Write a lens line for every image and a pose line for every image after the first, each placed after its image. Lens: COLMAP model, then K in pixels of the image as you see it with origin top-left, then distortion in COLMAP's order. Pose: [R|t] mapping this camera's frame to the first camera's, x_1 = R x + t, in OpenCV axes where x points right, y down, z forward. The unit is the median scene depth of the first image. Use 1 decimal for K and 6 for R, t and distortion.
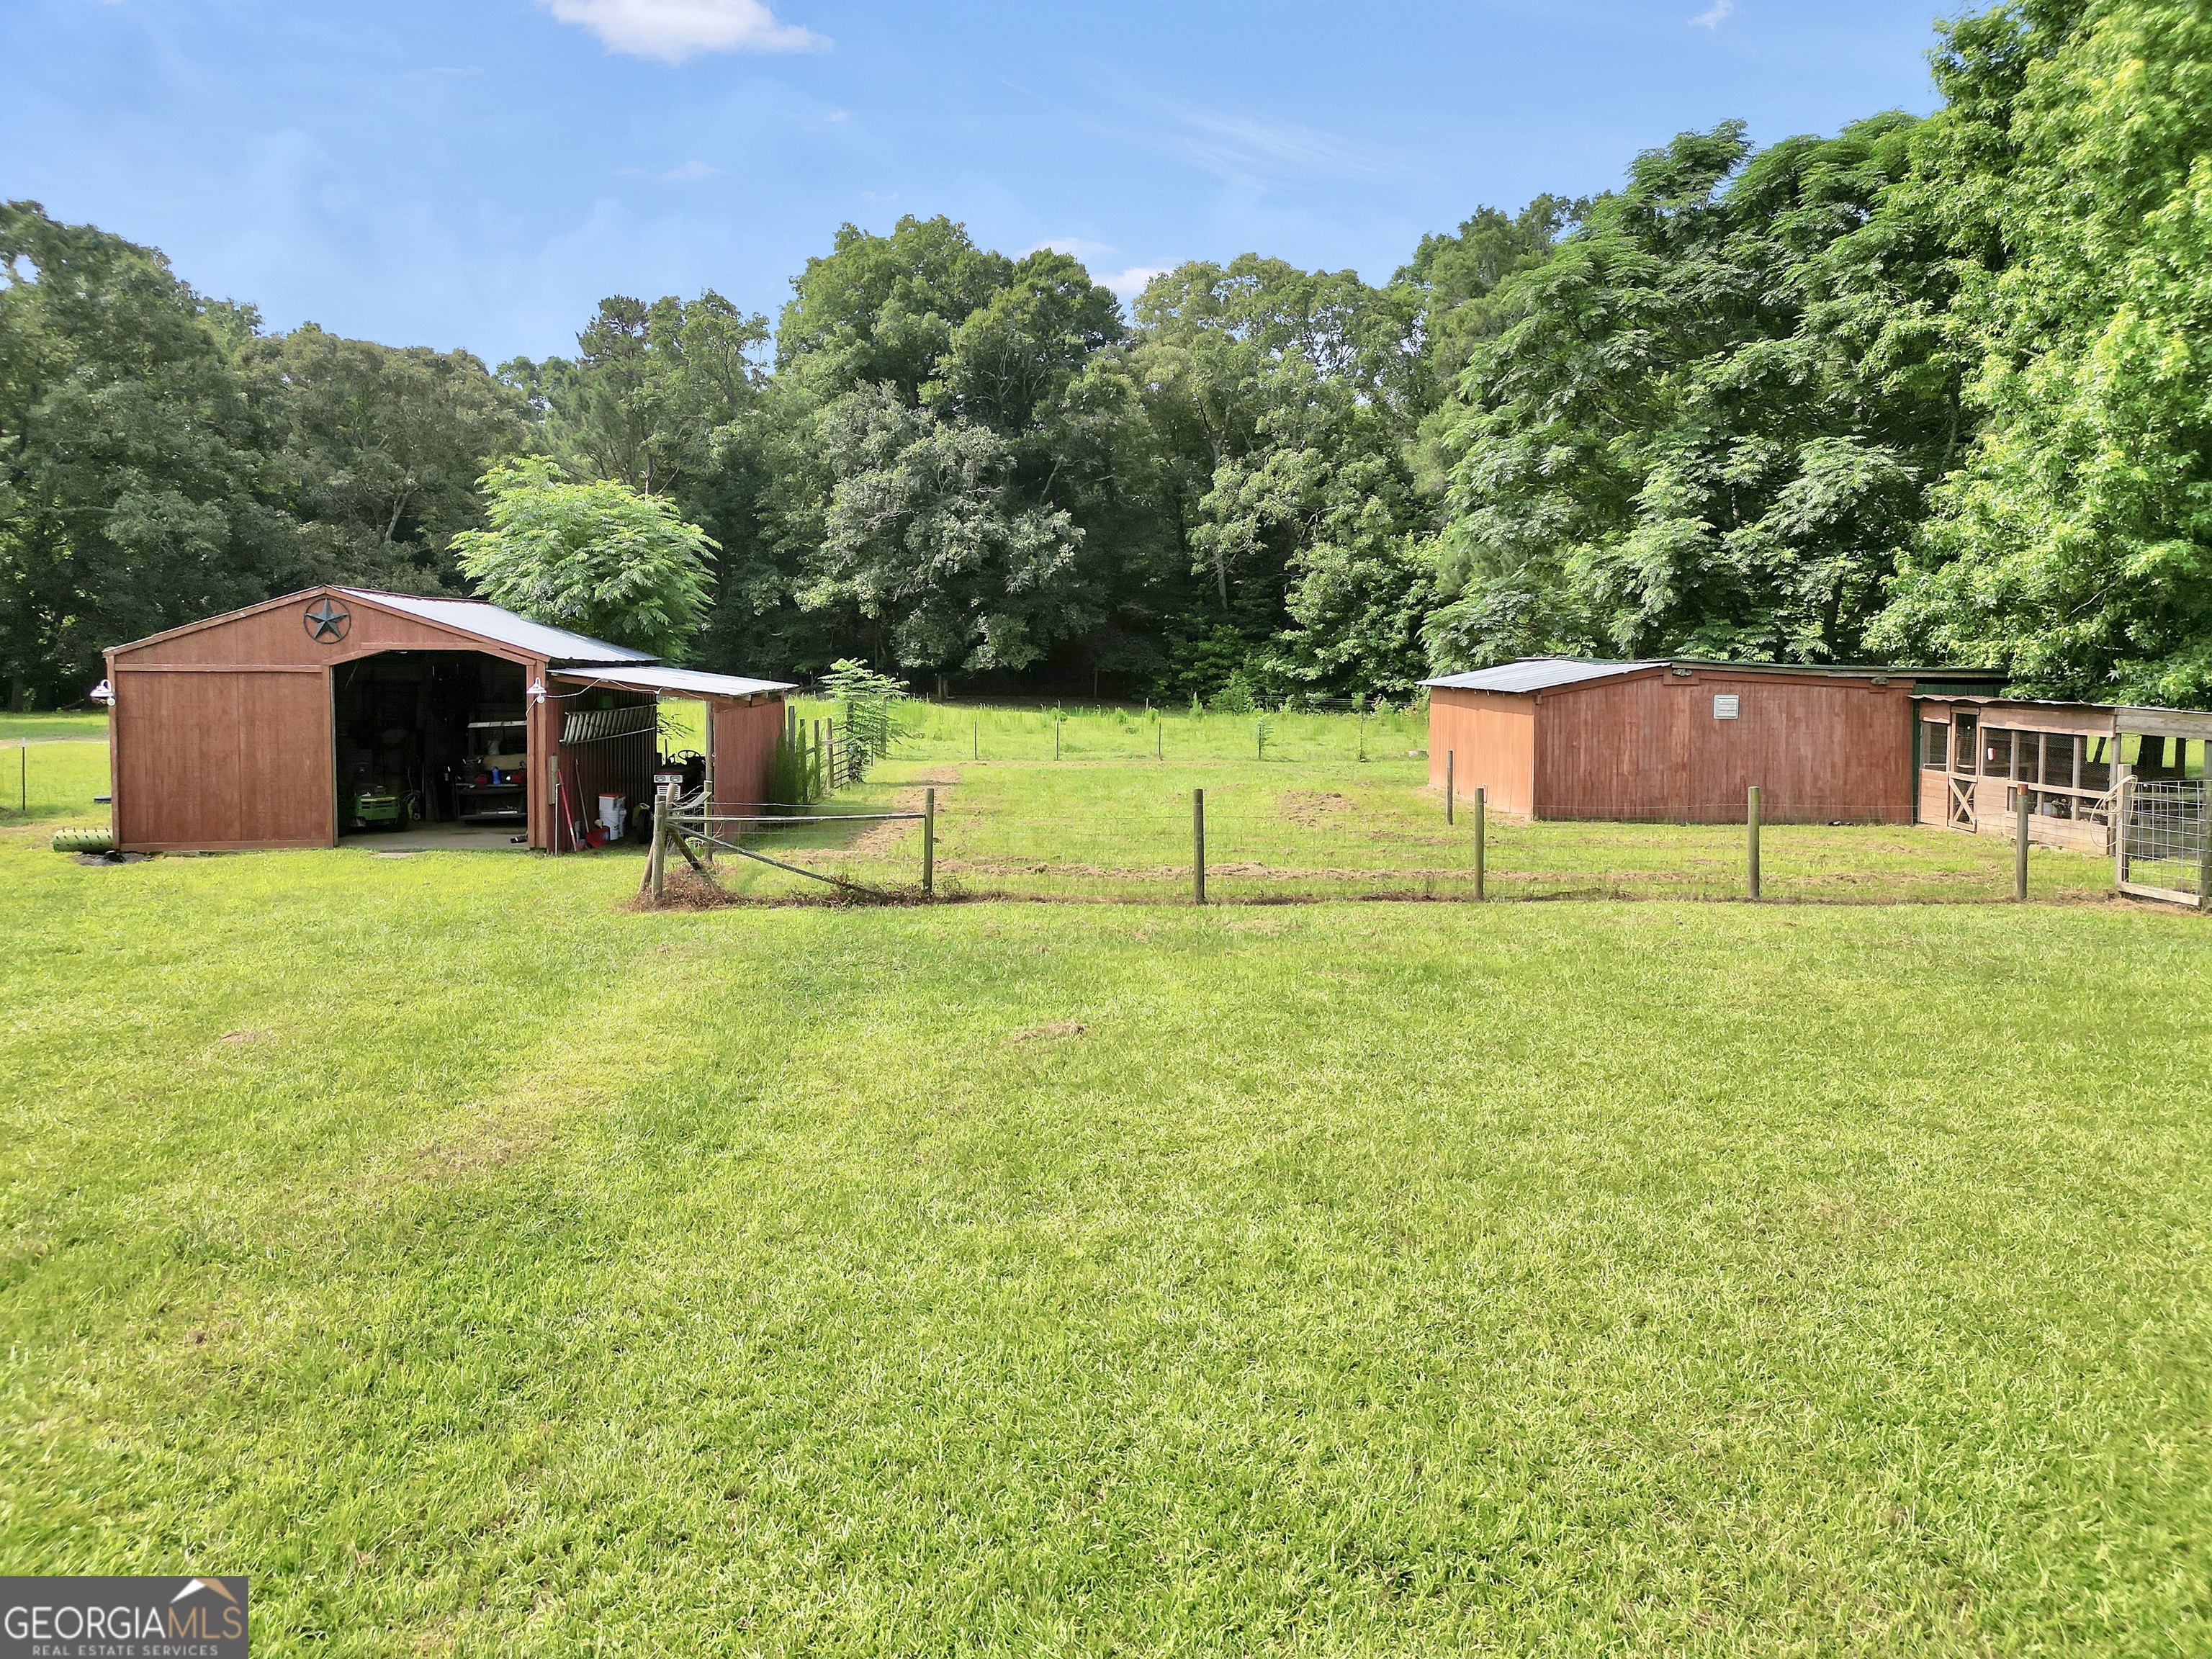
lens RADIAL K [[1569.3, 0, 1079.4], [0, 1569.3, 741.8], [0, 0, 1]] dist [0.061291, -0.042083]
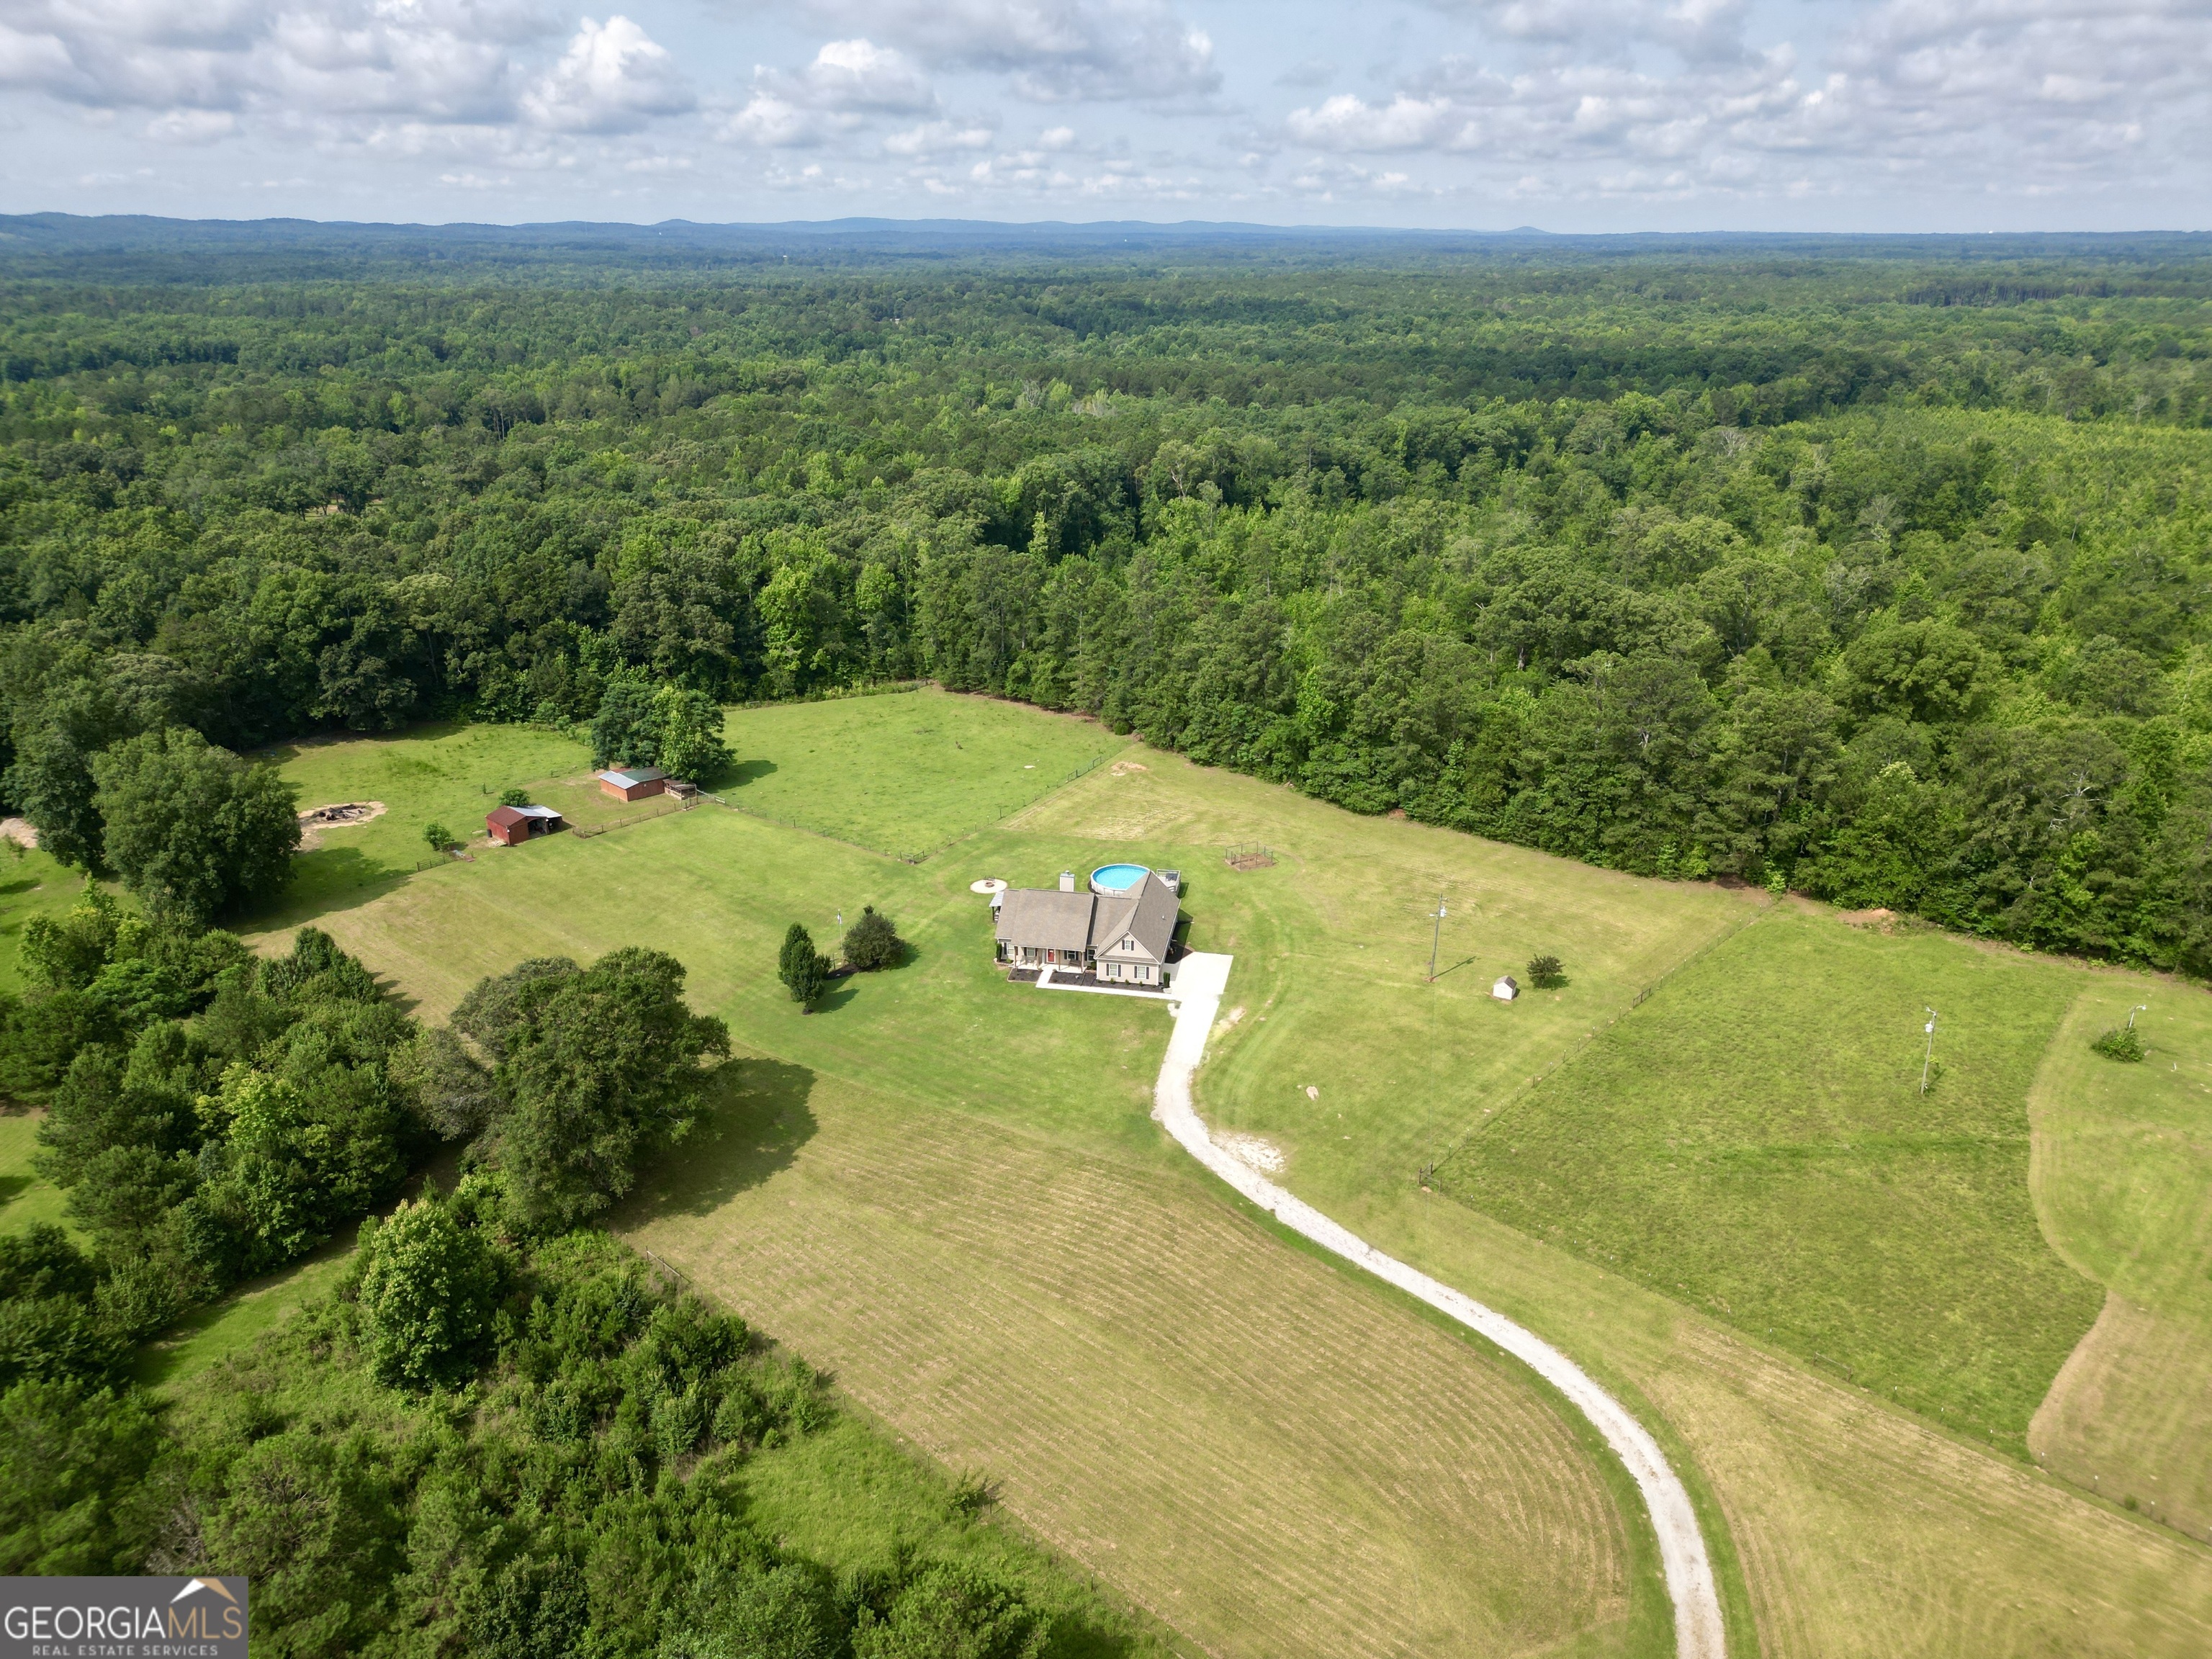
lens RADIAL K [[1523.2, 0, 1106.0], [0, 1523.2, 829.5], [0, 0, 1]] dist [0.010022, -0.008878]
pose [[0.689864, -0.250753, 0.679125, -1.266016], [0.036314, 0.948902, 0.313474, -0.804603], [-0.723028, -0.191593, 0.663719, -2.272241]]
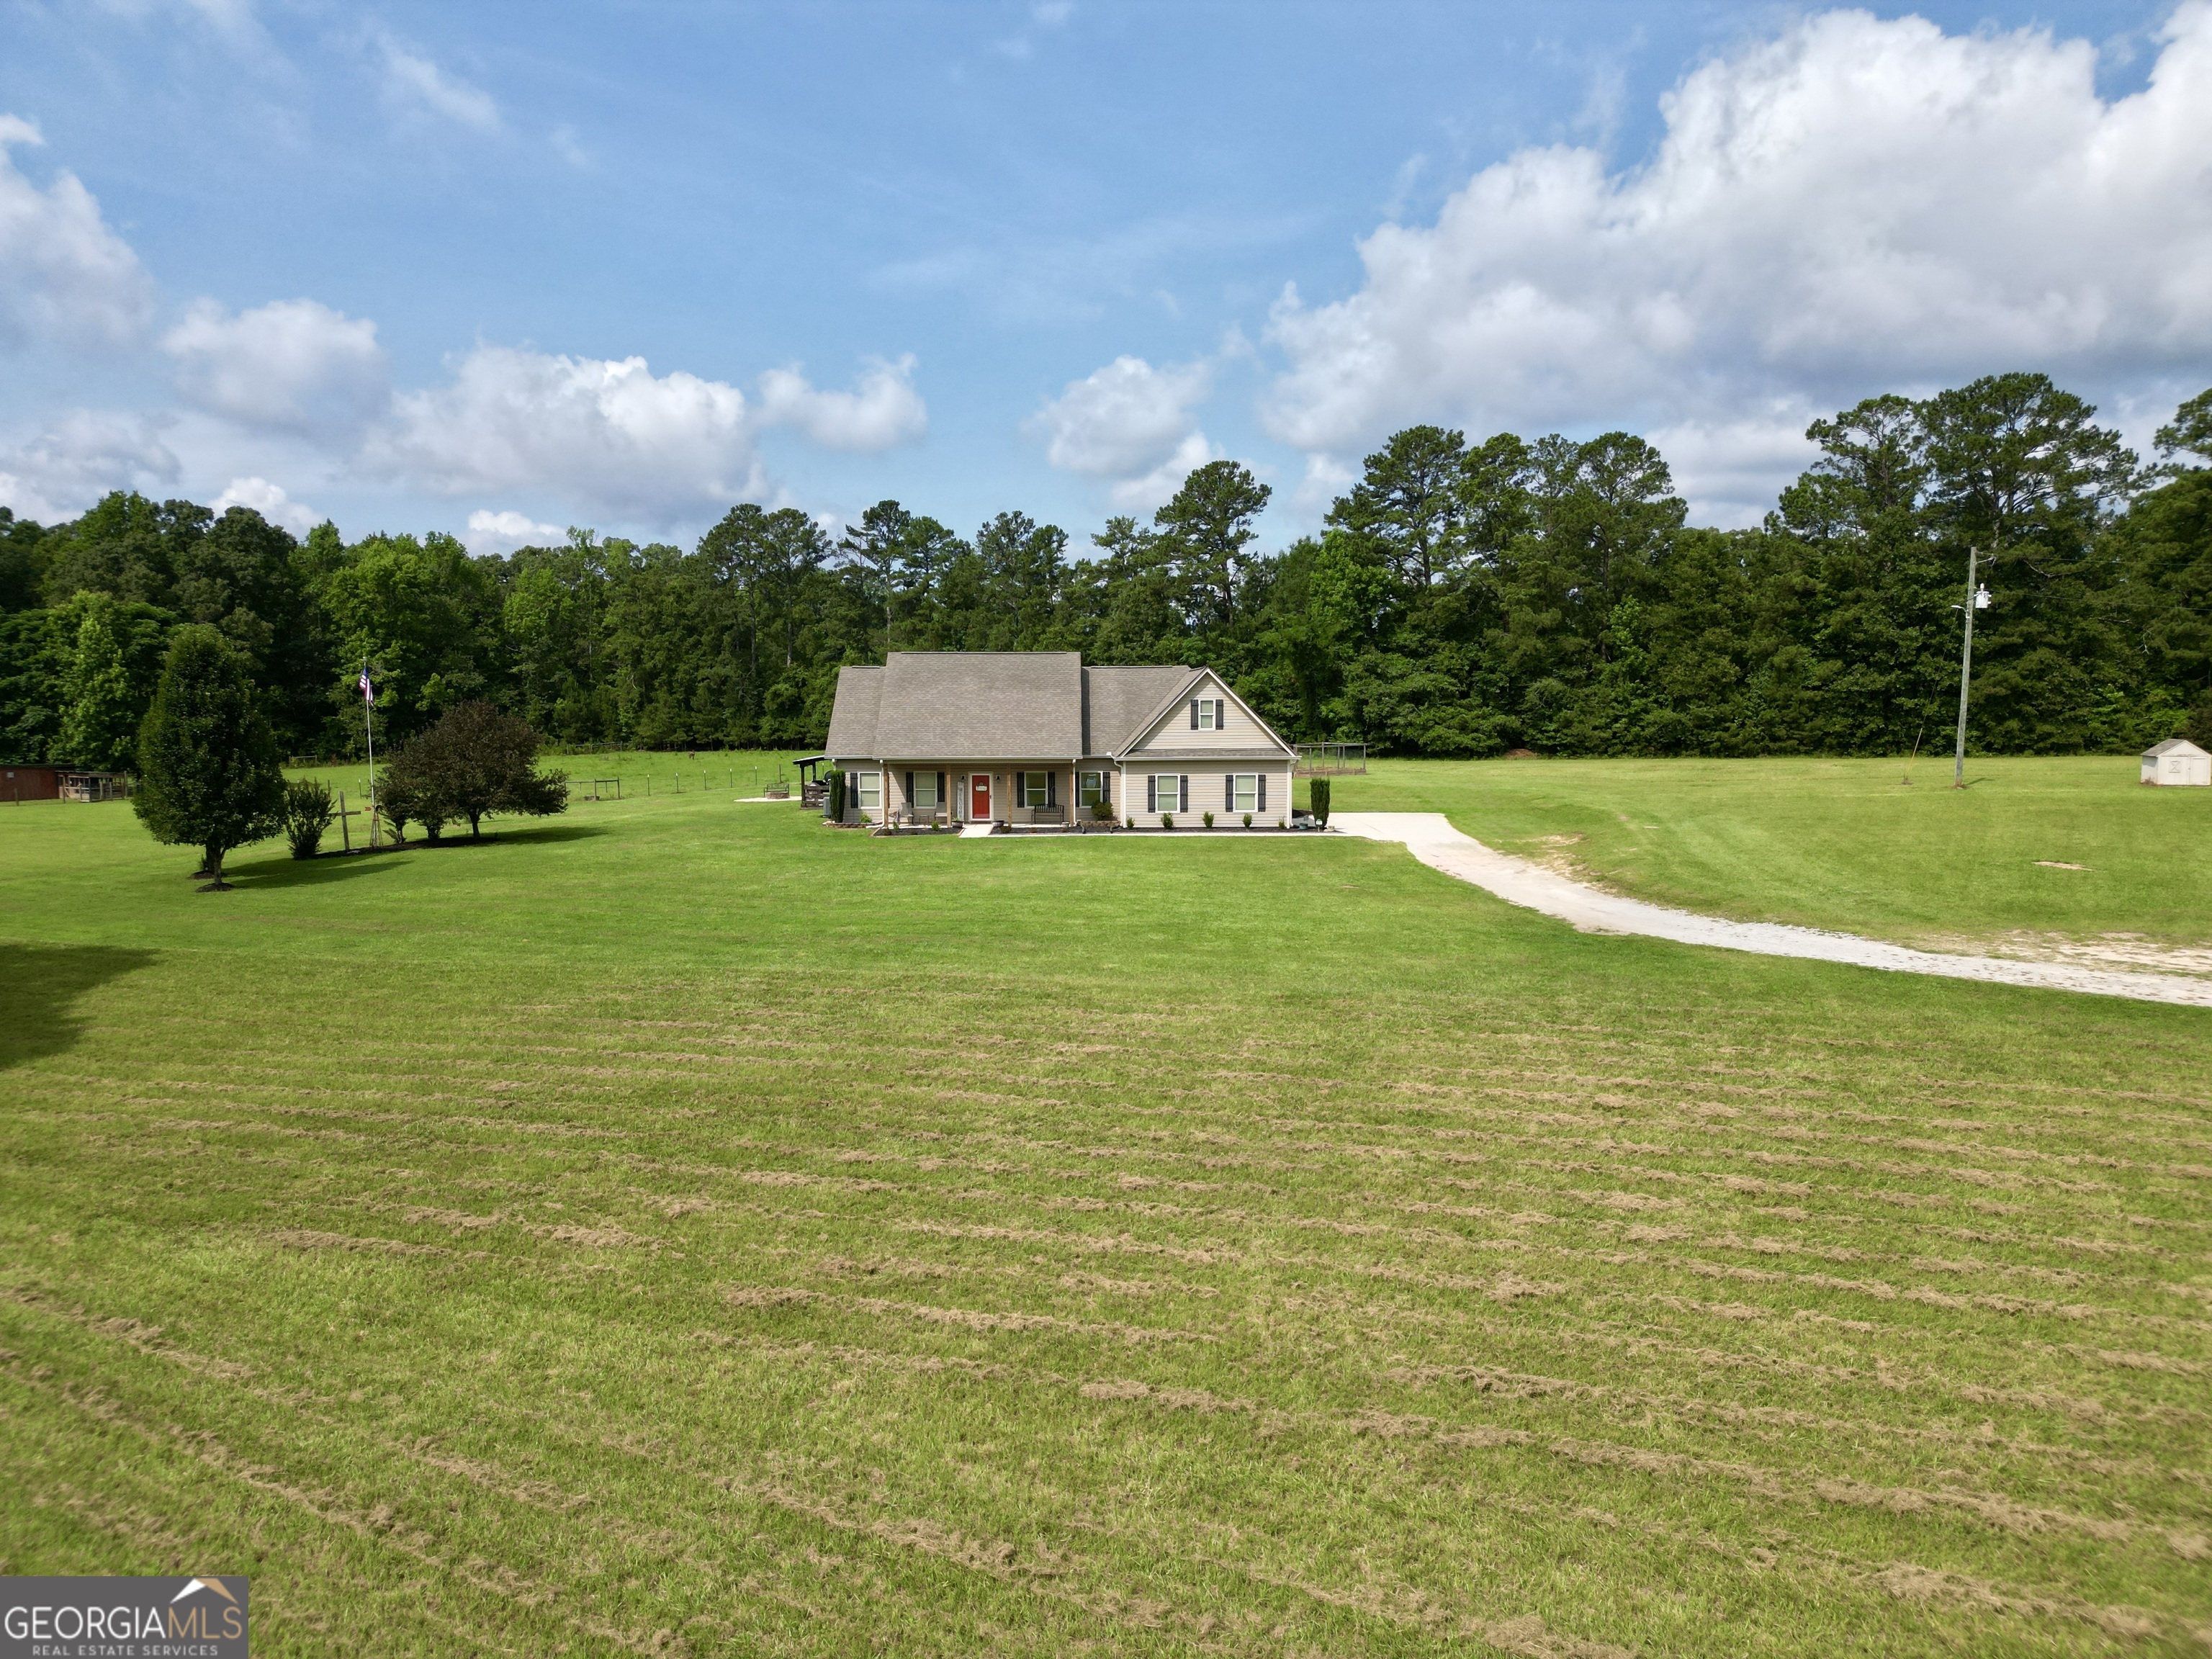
lens RADIAL K [[1536.2, 0, 1105.8], [0, 1536.2, 855.1], [0, 0, 1]] dist [0.016796, -0.006422]
pose [[0.535645, -0.075848, 0.841030, -0.531016], [0.053747, 0.997001, 0.055683, 0.047383], [-0.842731, 0.015377, 0.538115, -1.286729]]
